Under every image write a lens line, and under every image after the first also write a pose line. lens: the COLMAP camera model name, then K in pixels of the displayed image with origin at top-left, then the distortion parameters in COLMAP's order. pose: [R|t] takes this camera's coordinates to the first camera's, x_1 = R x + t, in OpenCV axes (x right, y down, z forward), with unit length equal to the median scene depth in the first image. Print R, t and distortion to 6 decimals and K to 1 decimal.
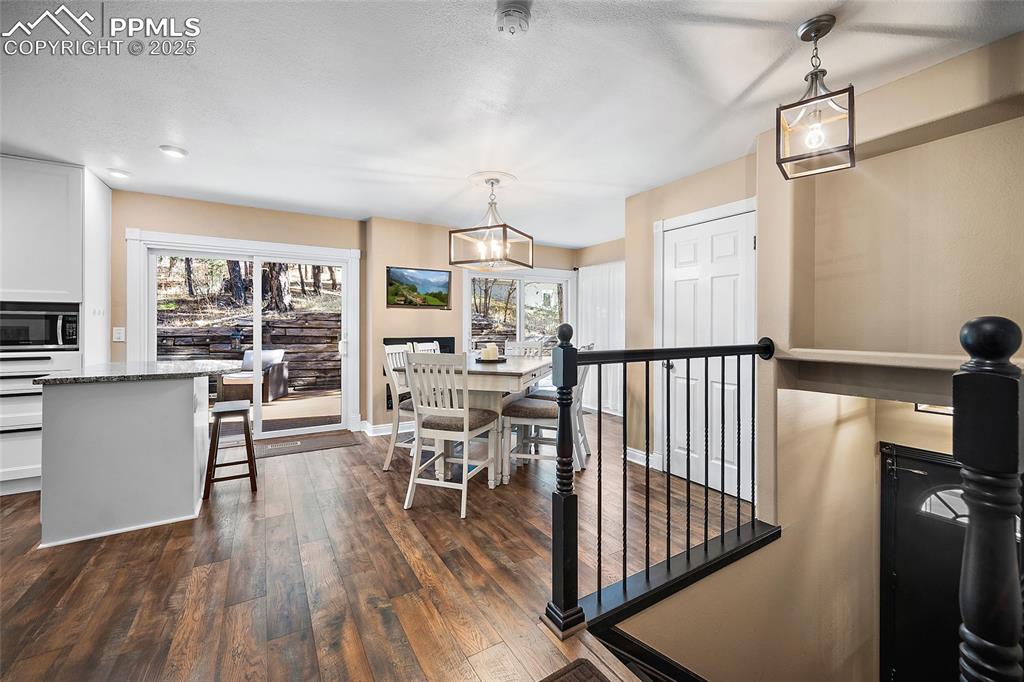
lens RADIAL K [[452.9, 0, 556.2], [0, 452.9, 330.3], [0, 0, 1]] dist [-0.001031, 0.000128]
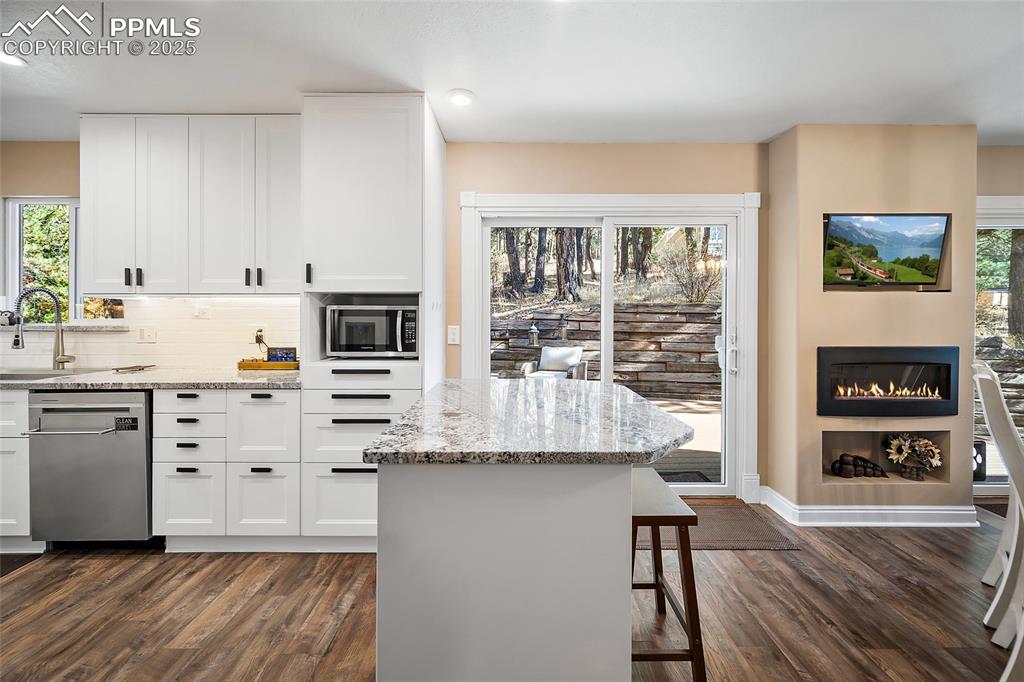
lens RADIAL K [[412.6, 0, 513.5], [0, 412.6, 323.2], [0, 0, 1]] dist [-0.000828, 0.000055]
pose [[0.851553, 0.009112, -0.524189, -0.417077], [-0.003513, 0.999926, 0.011674, -0.014772], [0.524256, -0.008100, 0.851522, 0.374127]]
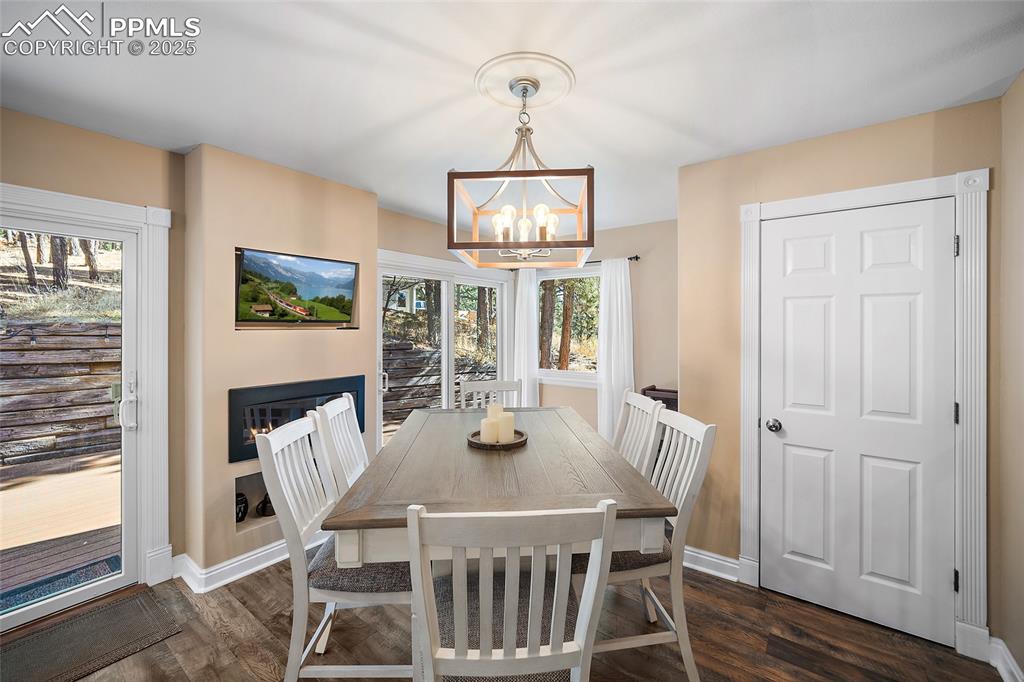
lens RADIAL K [[420.5, 0, 534.9], [0, 420.5, 324.2], [0, 0, 1]] dist [-0.012532, 0.000439]
pose [[0.933960, 0.004580, 0.357349, -0.221340], [-0.002175, 0.999972, -0.007131, -0.048972], [-0.357372, 0.005883, 0.933944, 0.430004]]
